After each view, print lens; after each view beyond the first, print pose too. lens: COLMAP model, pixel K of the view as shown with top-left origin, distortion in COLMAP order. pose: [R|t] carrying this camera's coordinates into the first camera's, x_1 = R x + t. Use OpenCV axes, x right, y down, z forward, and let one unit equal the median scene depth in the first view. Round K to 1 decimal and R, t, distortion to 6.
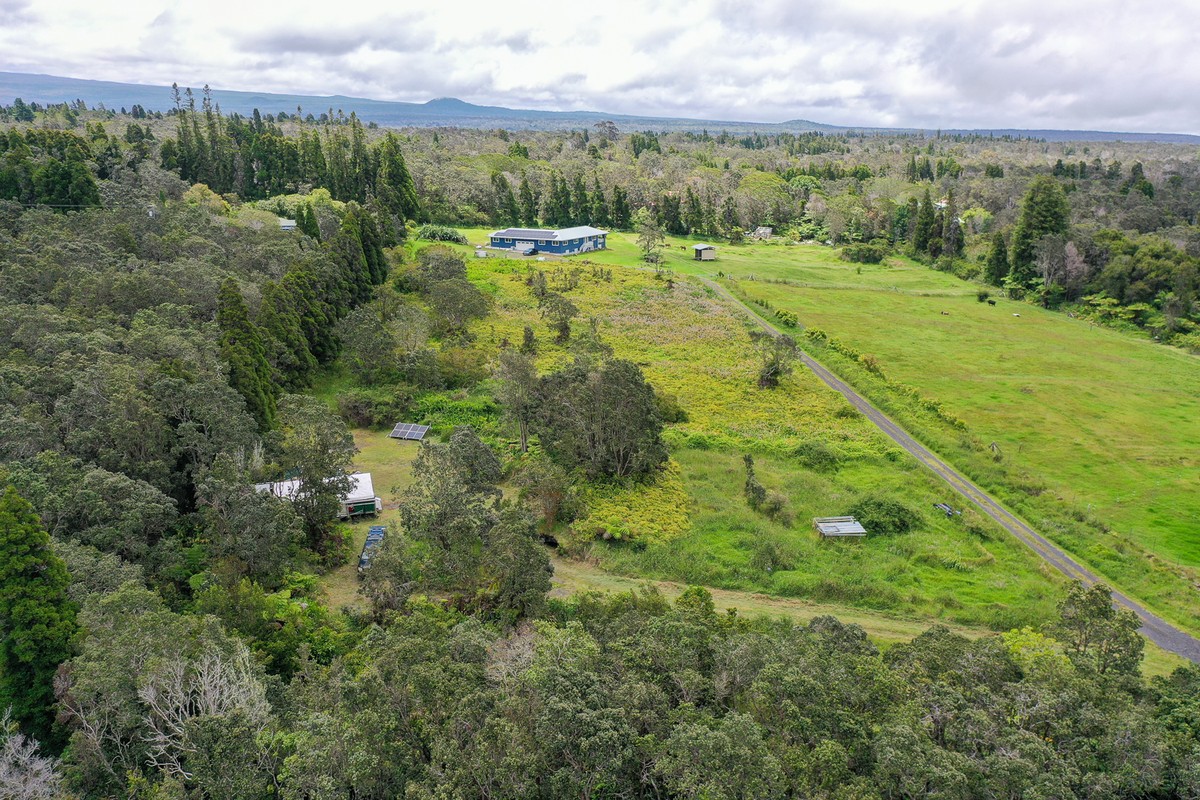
lens RADIAL K [[956.5, 0, 600.2], [0, 956.5, 403.0], [0, 0, 1]] dist [0.008877, 0.000159]
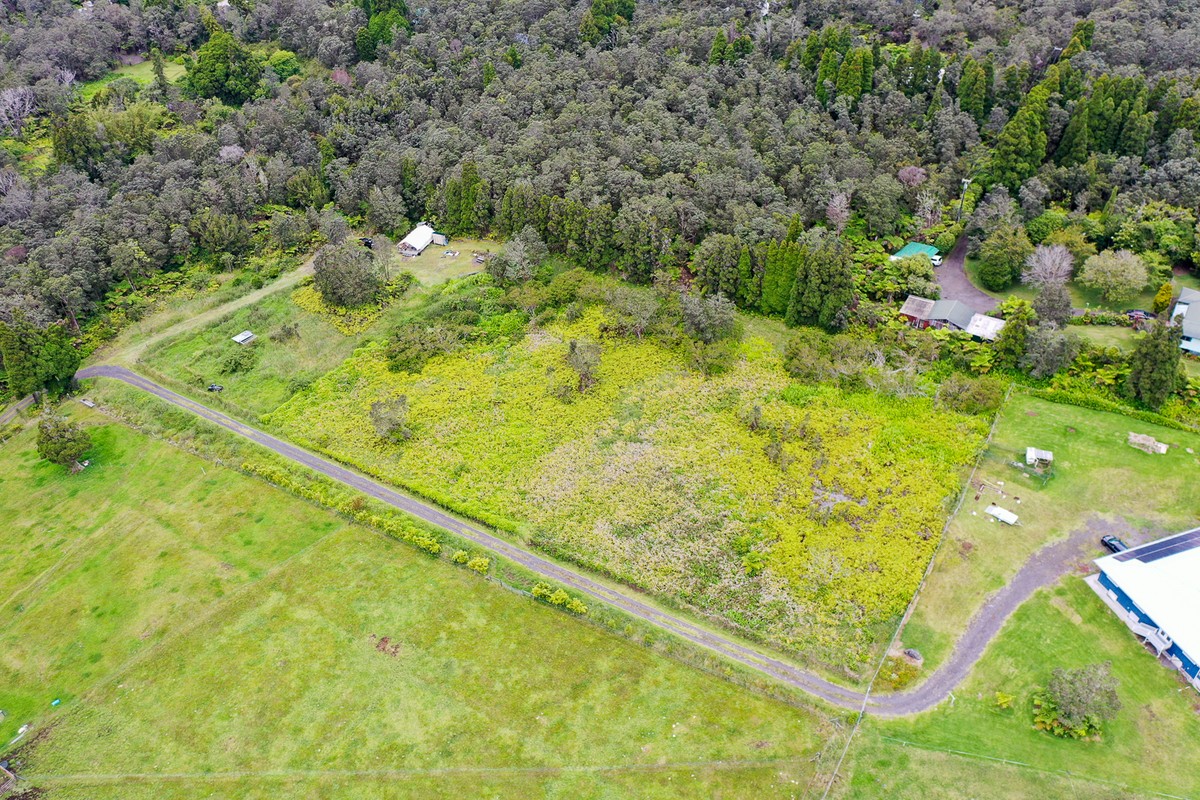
lens RADIAL K [[956.5, 0, 598.8], [0, 956.5, 396.4], [0, 0, 1]] dist [0.008877, 0.000159]
pose [[-0.628817, 0.504601, -0.591581, 0.379419], [-0.168043, 0.654650, 0.737018, -0.536026], [0.759178, 0.562860, -0.326860, 0.821622]]
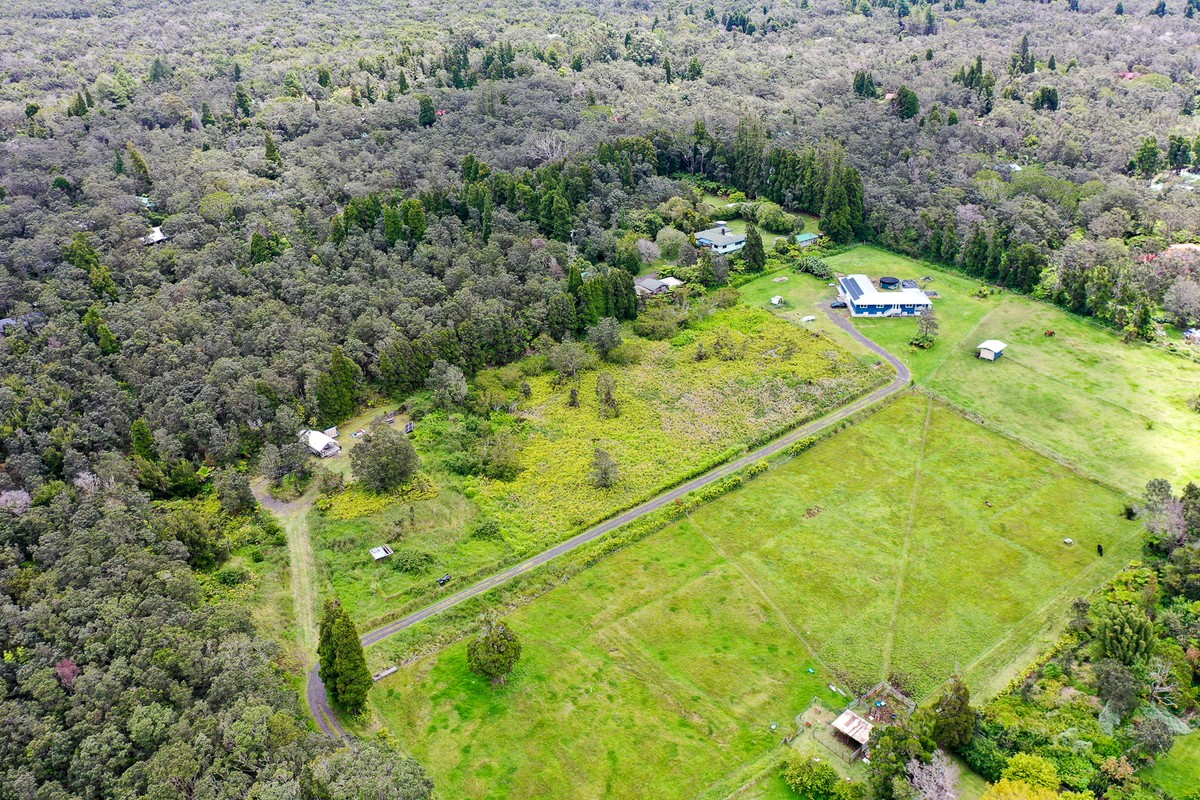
lens RADIAL K [[956.5, 0, 599.3], [0, 956.5, 397.6], [0, 0, 1]] dist [0.008877, 0.000159]
pose [[0.519277, 0.380411, -0.765270, 0.677245], [-0.220925, 0.924781, 0.309793, -0.326383], [0.825557, 0.008199, 0.564260, 0.059992]]
